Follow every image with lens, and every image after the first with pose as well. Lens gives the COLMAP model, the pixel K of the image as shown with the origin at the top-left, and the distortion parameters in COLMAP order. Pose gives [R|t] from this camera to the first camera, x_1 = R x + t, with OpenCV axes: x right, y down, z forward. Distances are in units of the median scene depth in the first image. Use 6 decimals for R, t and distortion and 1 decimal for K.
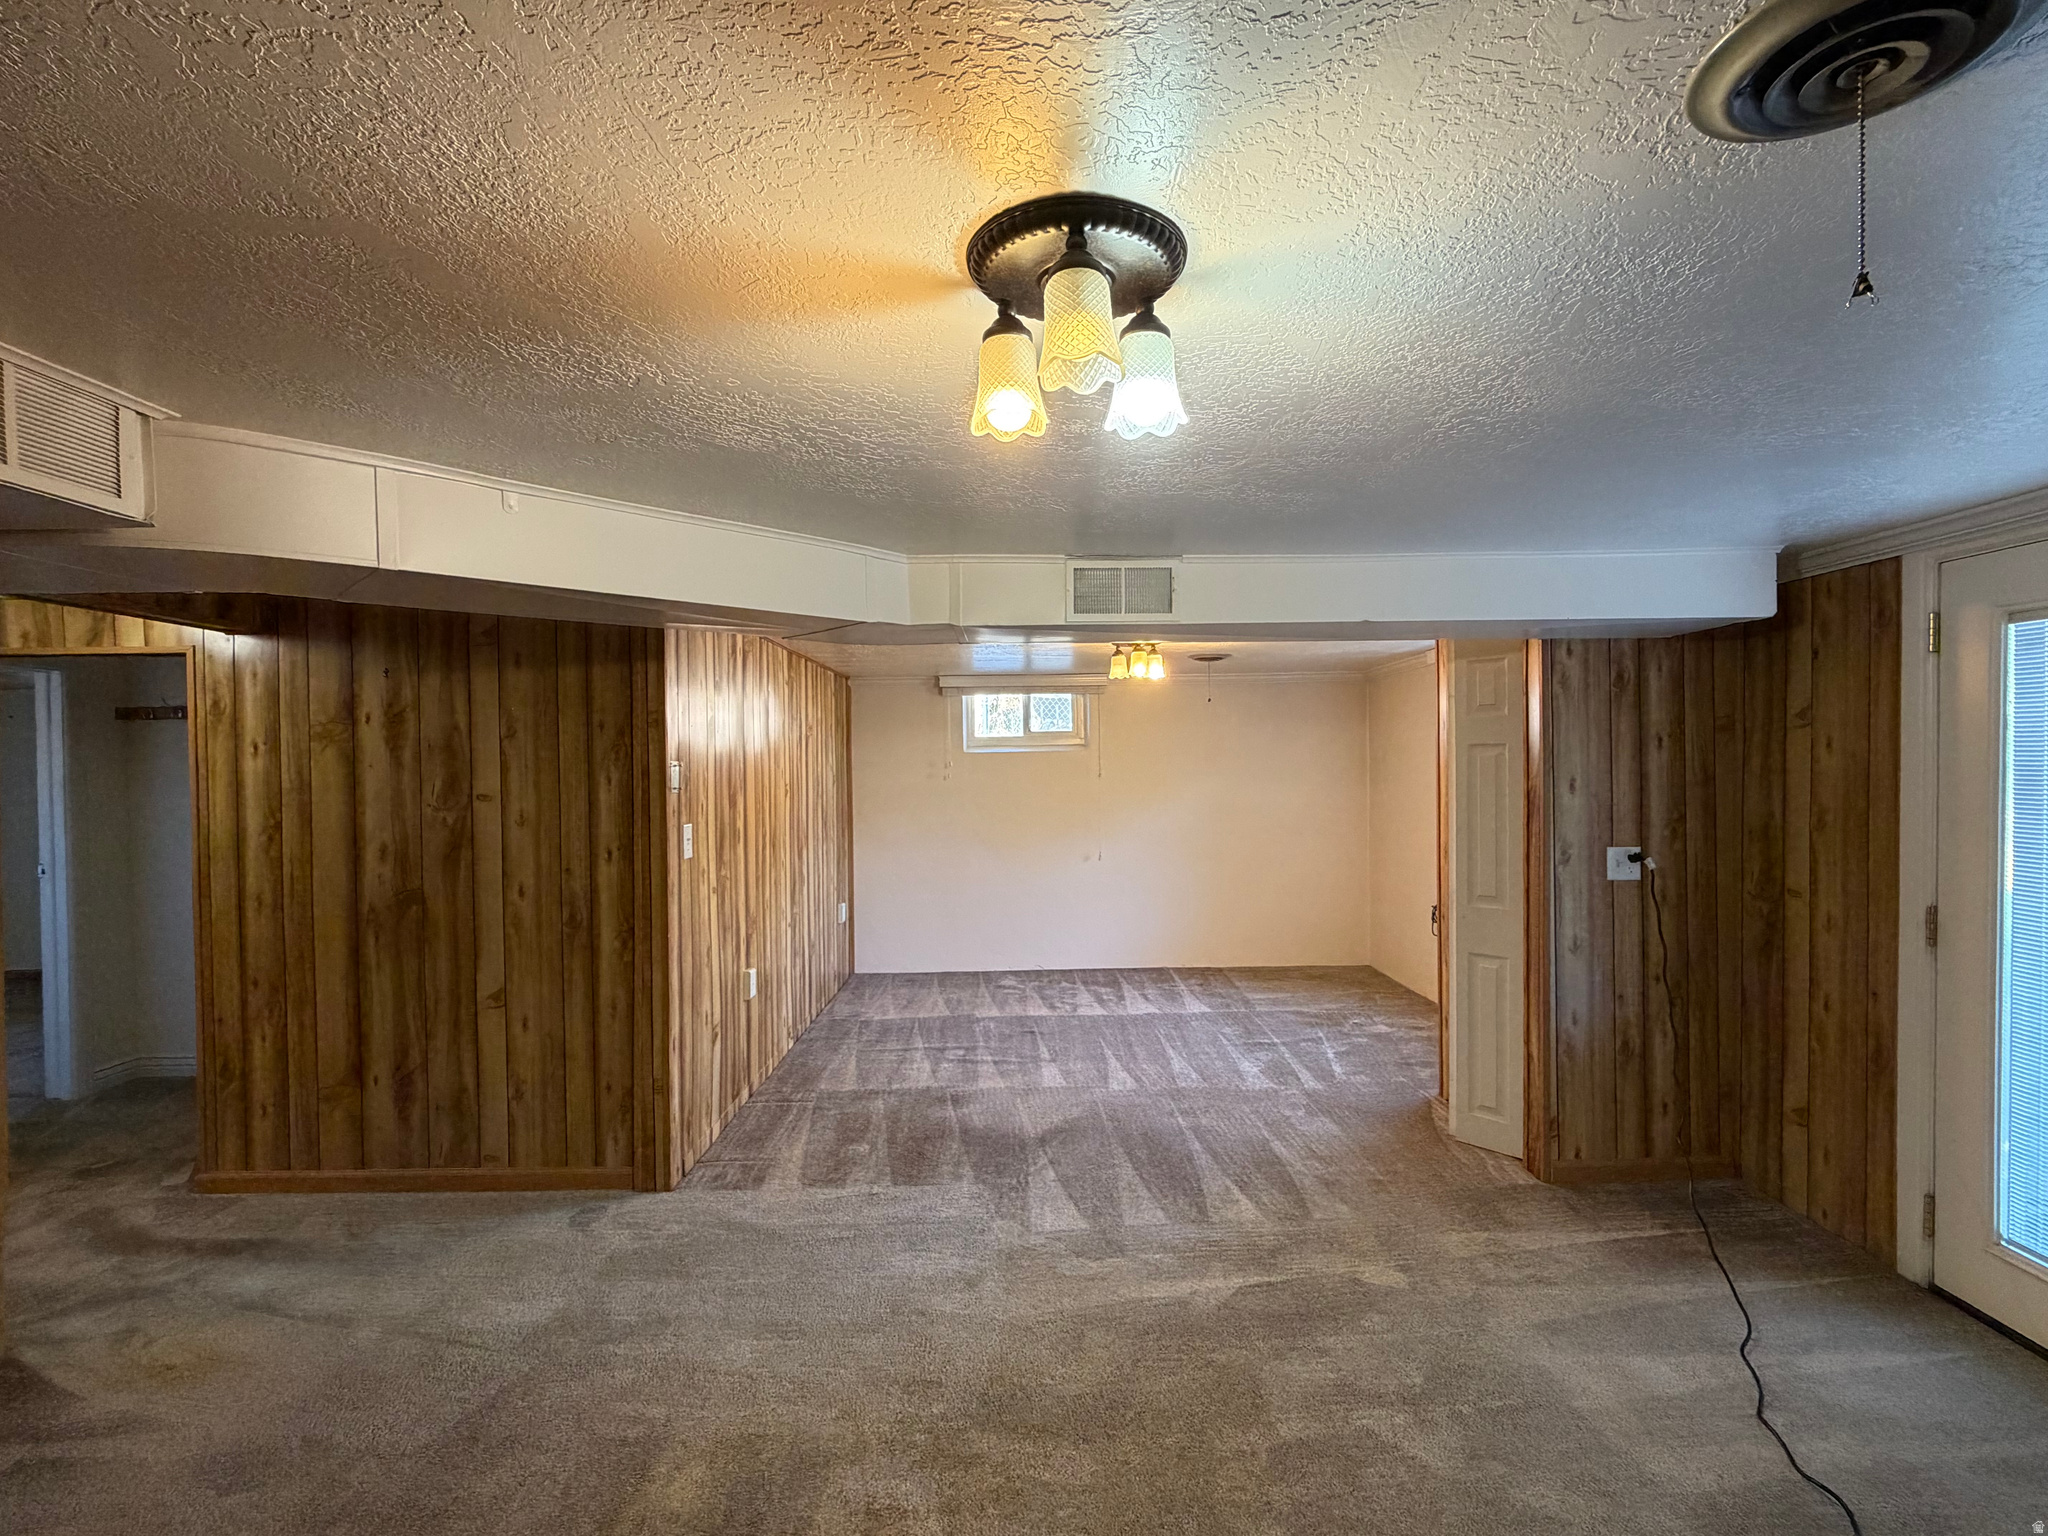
lens RADIAL K [[951.2, 0, 1024.0], [0, 951.2, 768.0], [0, 0, 1]] dist [-0.002291, -0.000214]
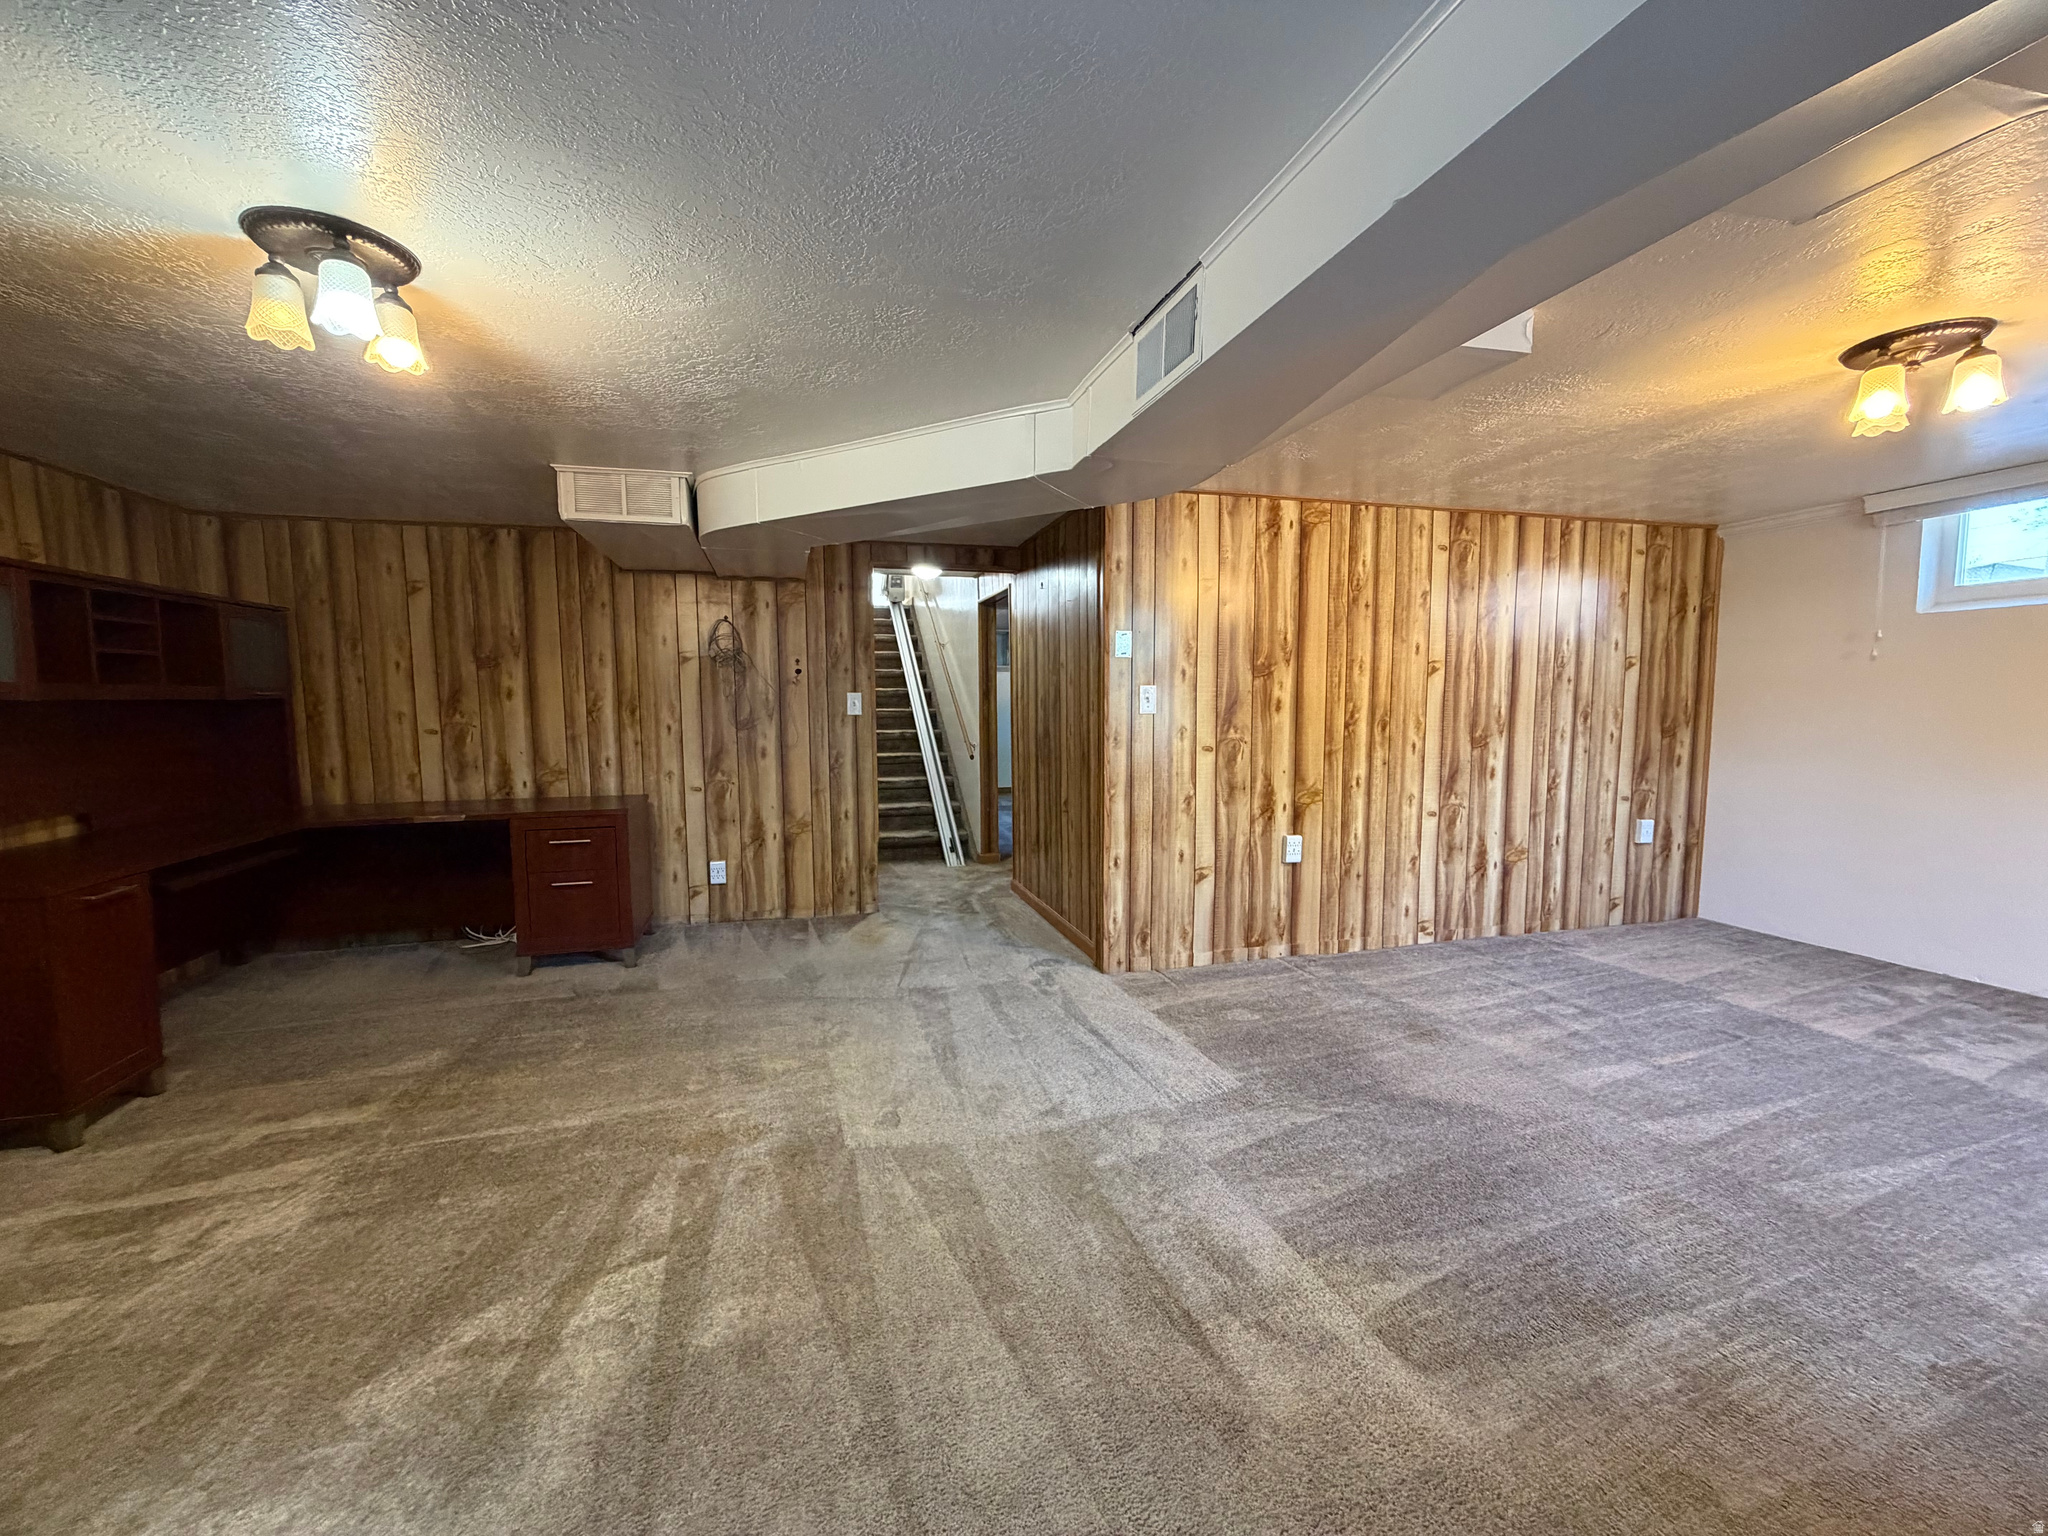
lens RADIAL K [[814.6, 0, 1023.5], [0, 814.6, 771.0], [0, 0, 1]] dist [0.002046, -0.000171]
pose [[0.262631, 0.090348, -0.960657, 0.481472], [-0.001955, 0.995654, 0.093105, 0.058636], [0.964894, -0.022574, 0.261667, 0.480659]]
